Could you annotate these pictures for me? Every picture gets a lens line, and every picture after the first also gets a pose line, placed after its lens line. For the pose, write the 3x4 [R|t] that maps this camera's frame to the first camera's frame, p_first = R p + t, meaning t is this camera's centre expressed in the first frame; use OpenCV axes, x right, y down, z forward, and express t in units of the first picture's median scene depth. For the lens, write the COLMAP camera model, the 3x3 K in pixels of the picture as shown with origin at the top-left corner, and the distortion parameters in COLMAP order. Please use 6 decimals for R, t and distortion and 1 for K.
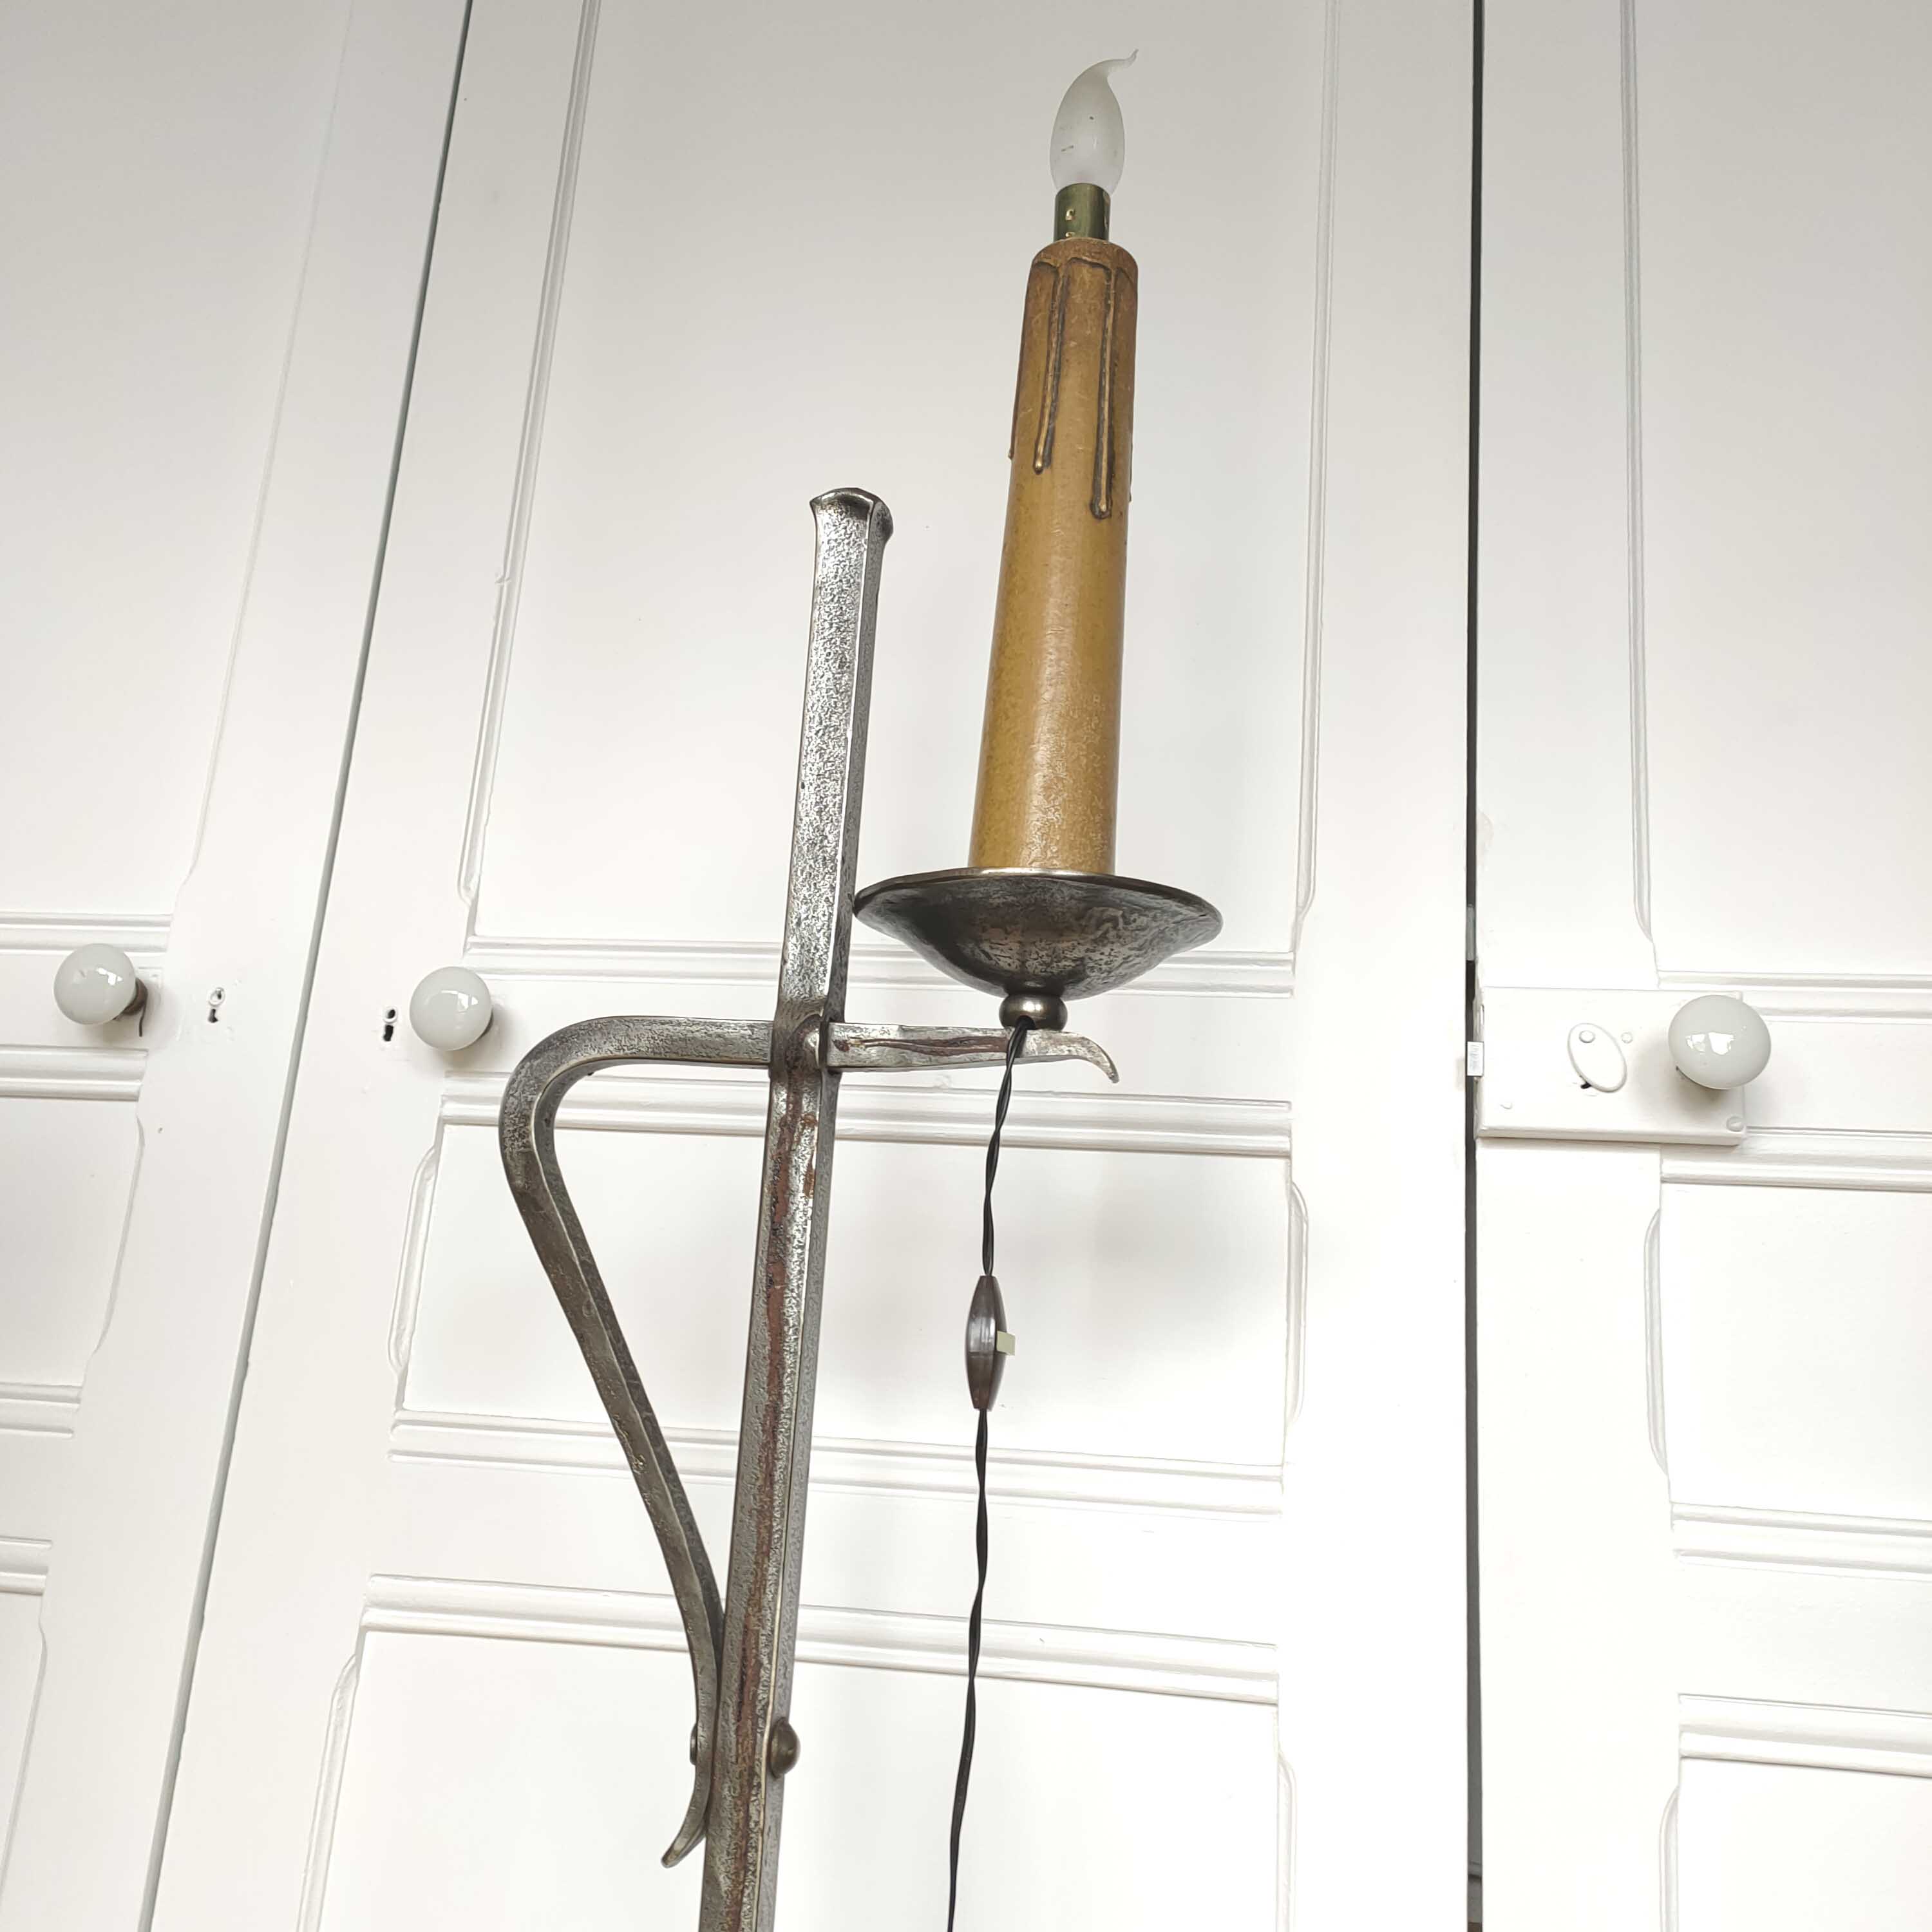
lens RADIAL K [[1949.5, 0, 966.0], [0, 1949.5, 966.0], [0, 0, 1]] dist [0.038169, 0.016426]
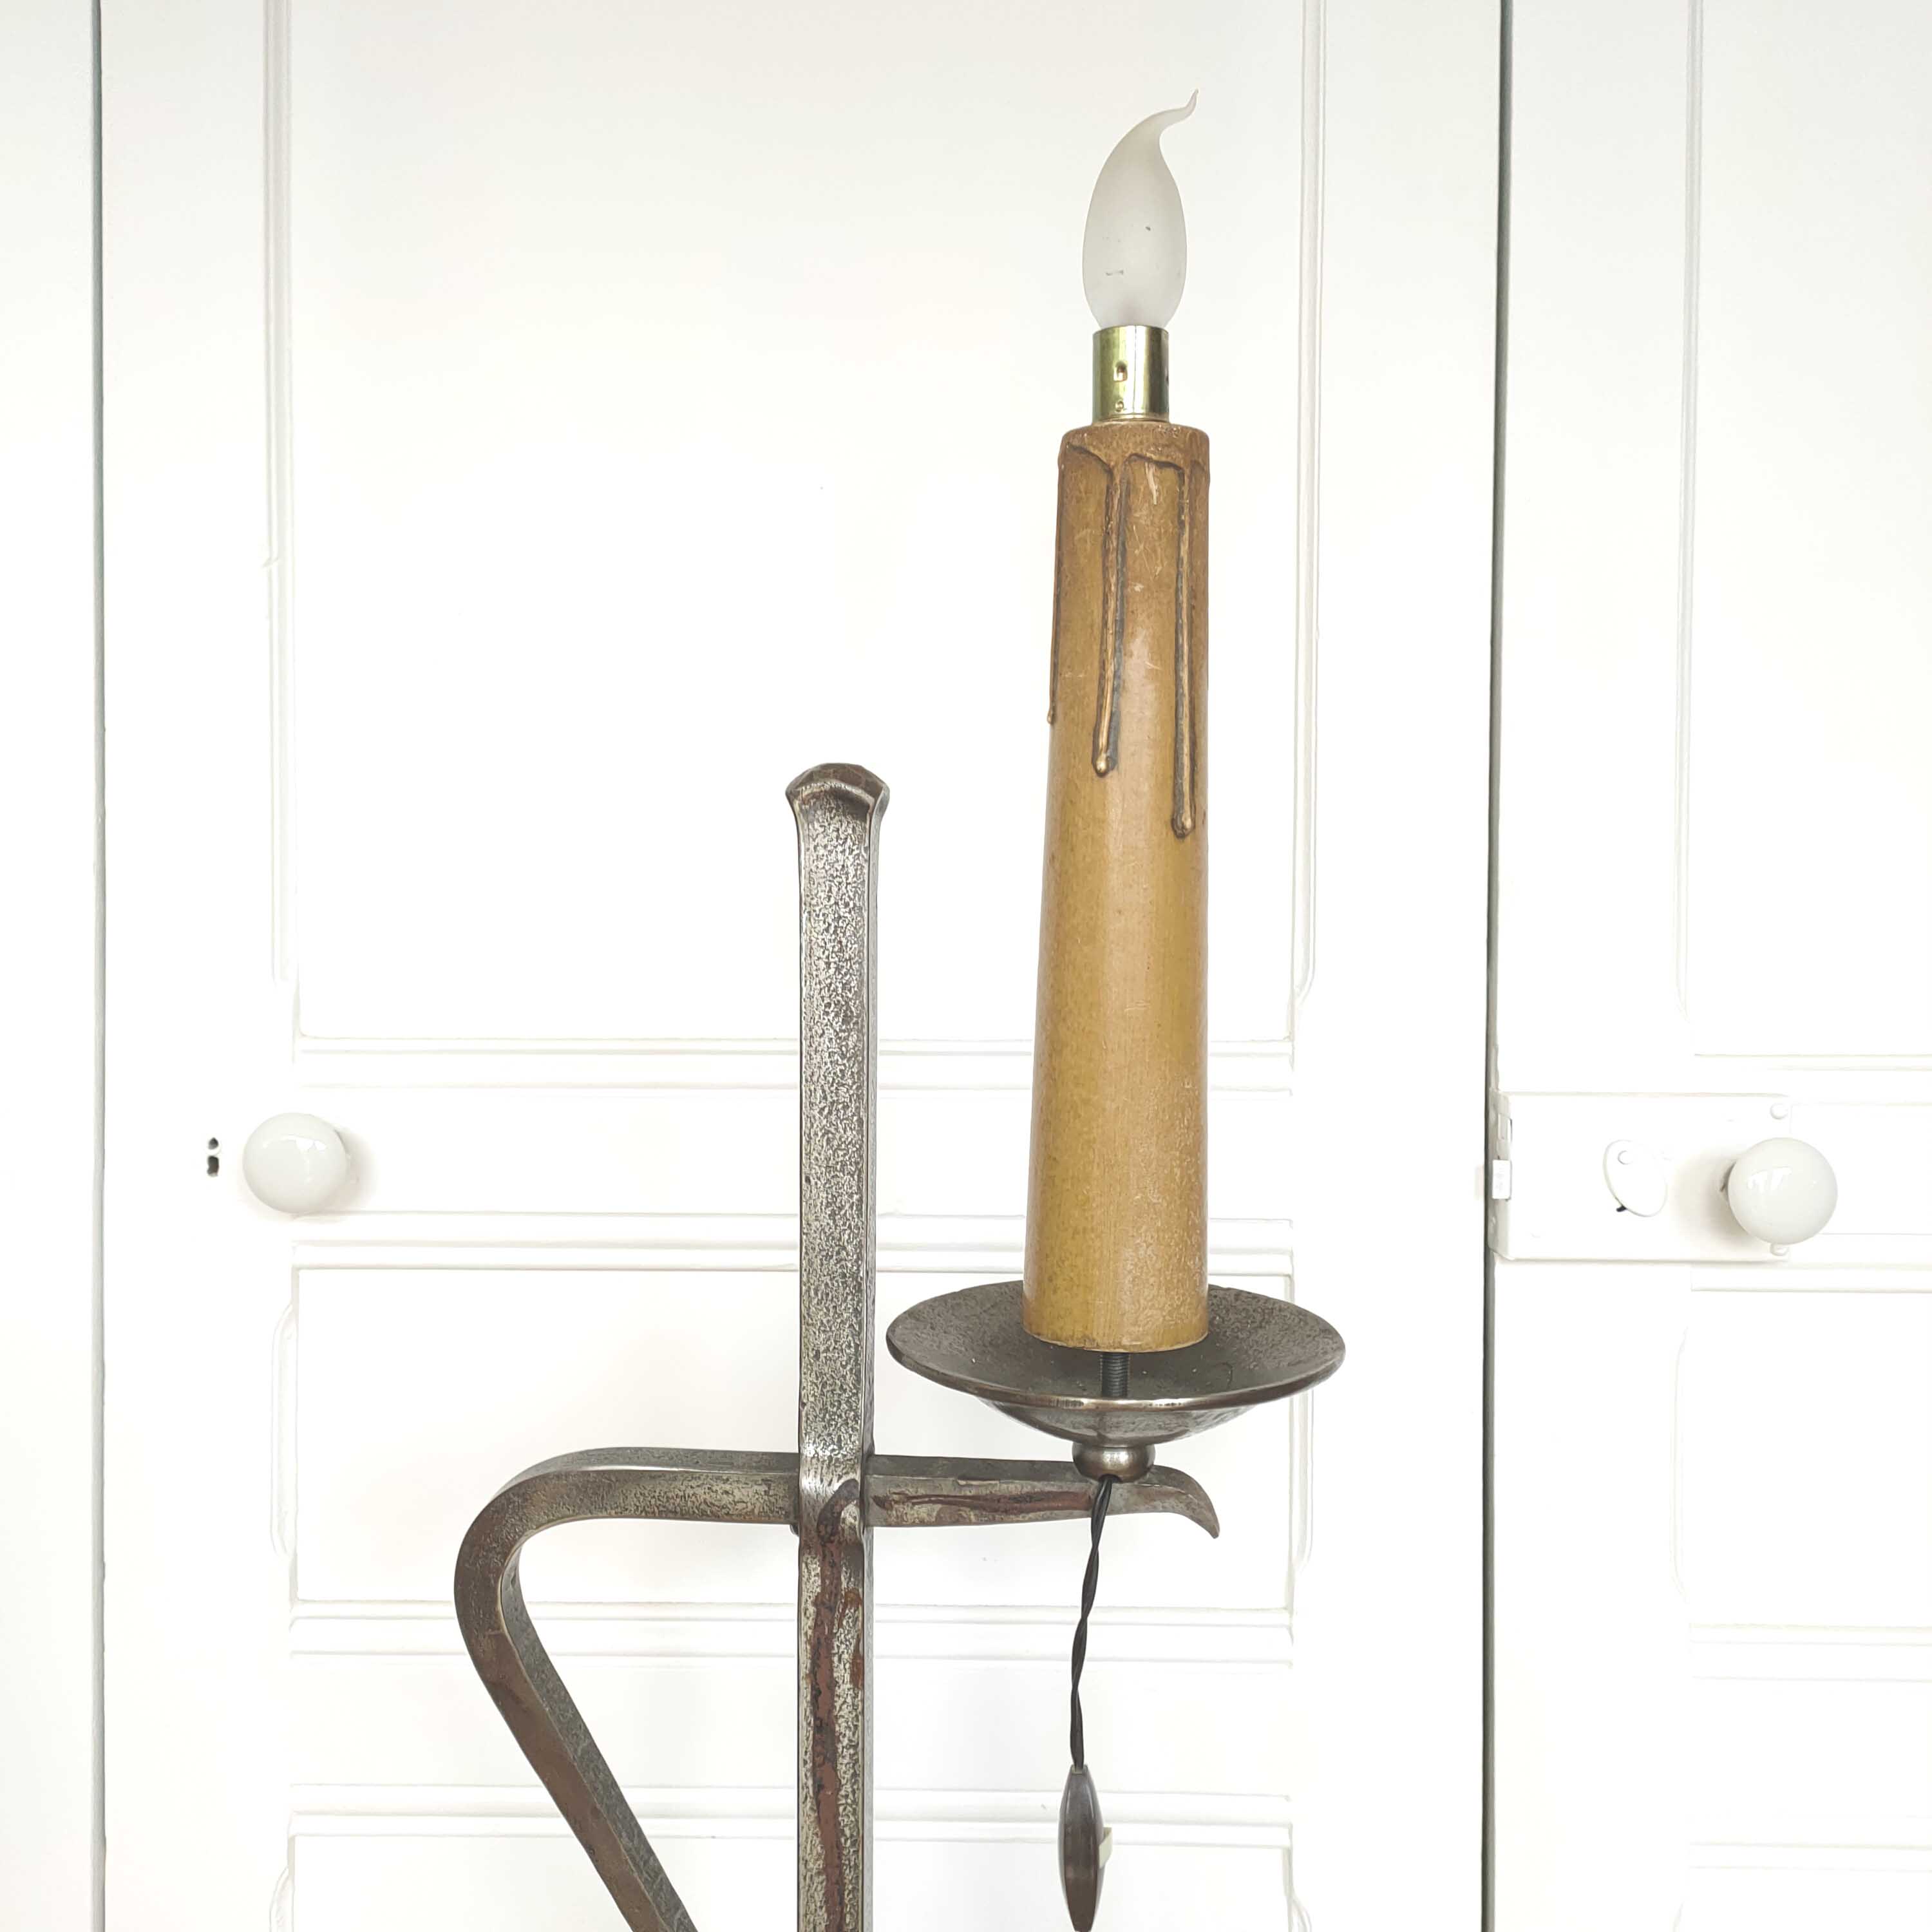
lens RADIAL K [[1949.5, 0, 966.0], [0, 1949.5, 966.0], [0, 0, 1]] dist [0.038169, 0.016426]
pose [[0.989276, -0.068656, 0.128917, -0.115871], [0.028382, 0.956173, 0.291424, -0.401099], [-0.143275, -0.284640, 0.947867, 0.272157]]
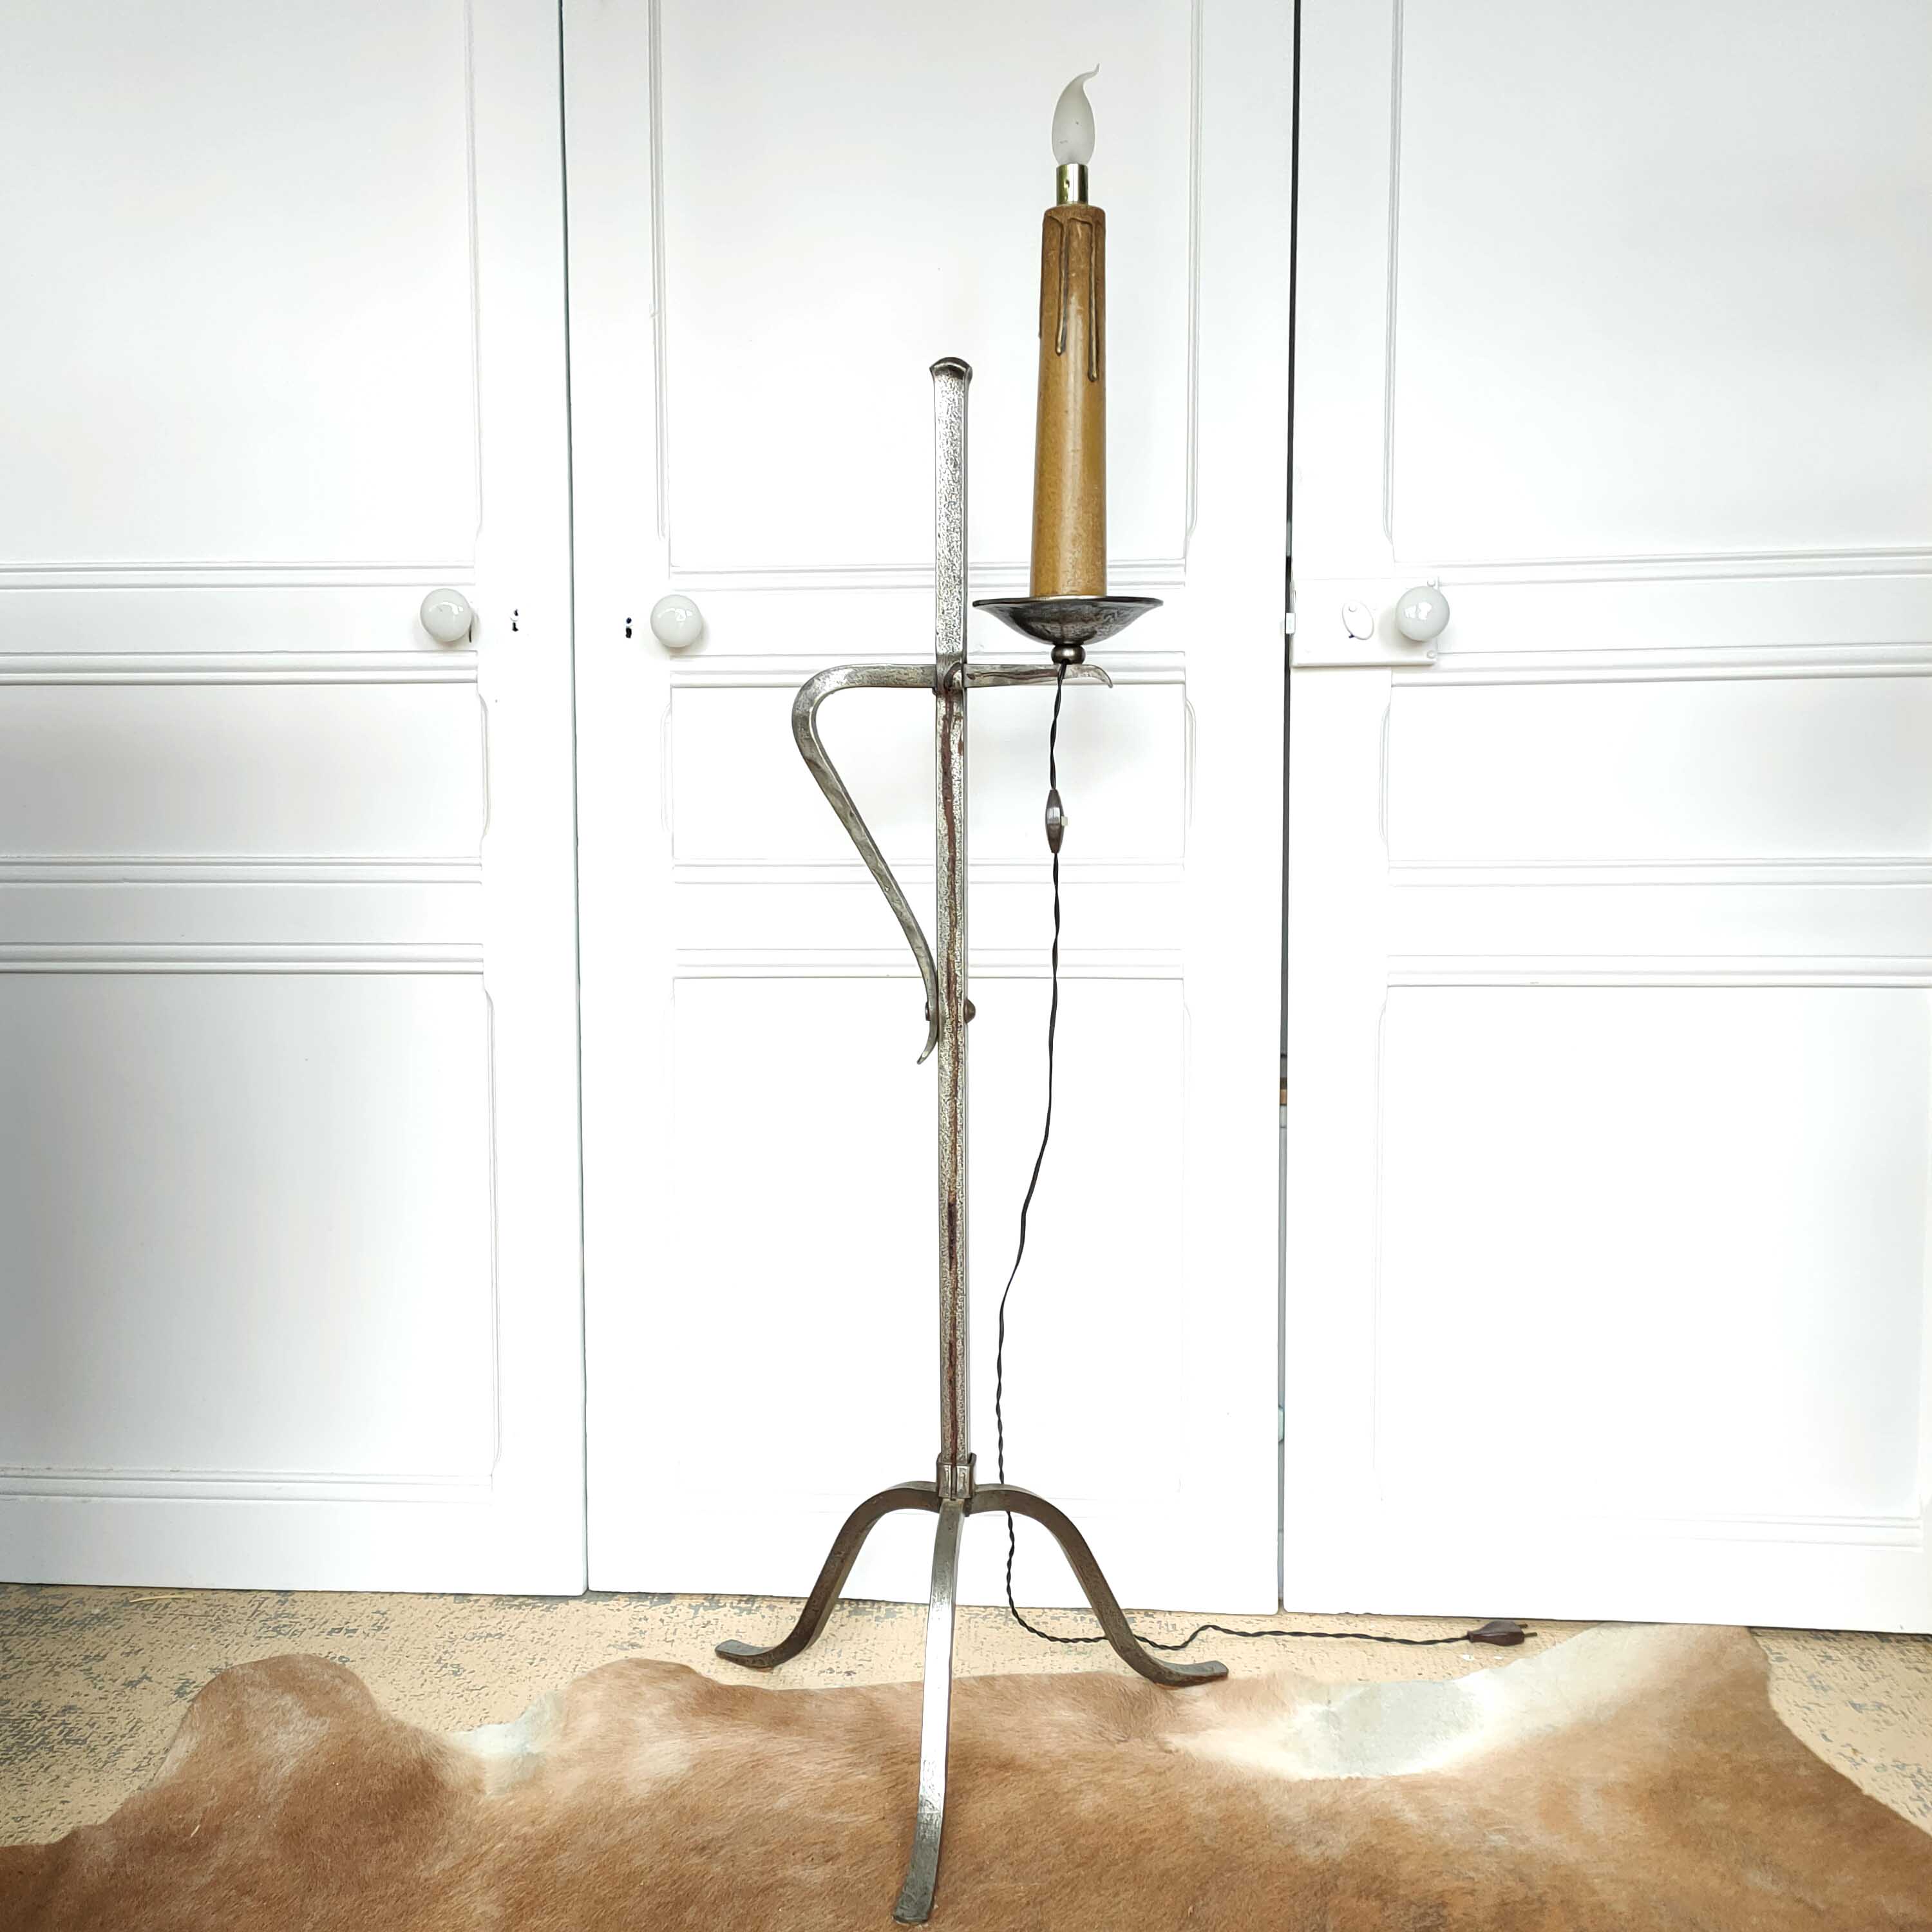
lens RADIAL K [[1957.7, 0, 968.2], [0, 1957.7, 977.1], [0, 0, 1]] dist [0.056467, 0.015496]
pose [[0.994165, -0.076105, 0.076444, -0.232522], [0.046762, 0.942693, 0.330367, -0.315008], [-0.097206, -0.324865, 0.940752, -0.918640]]
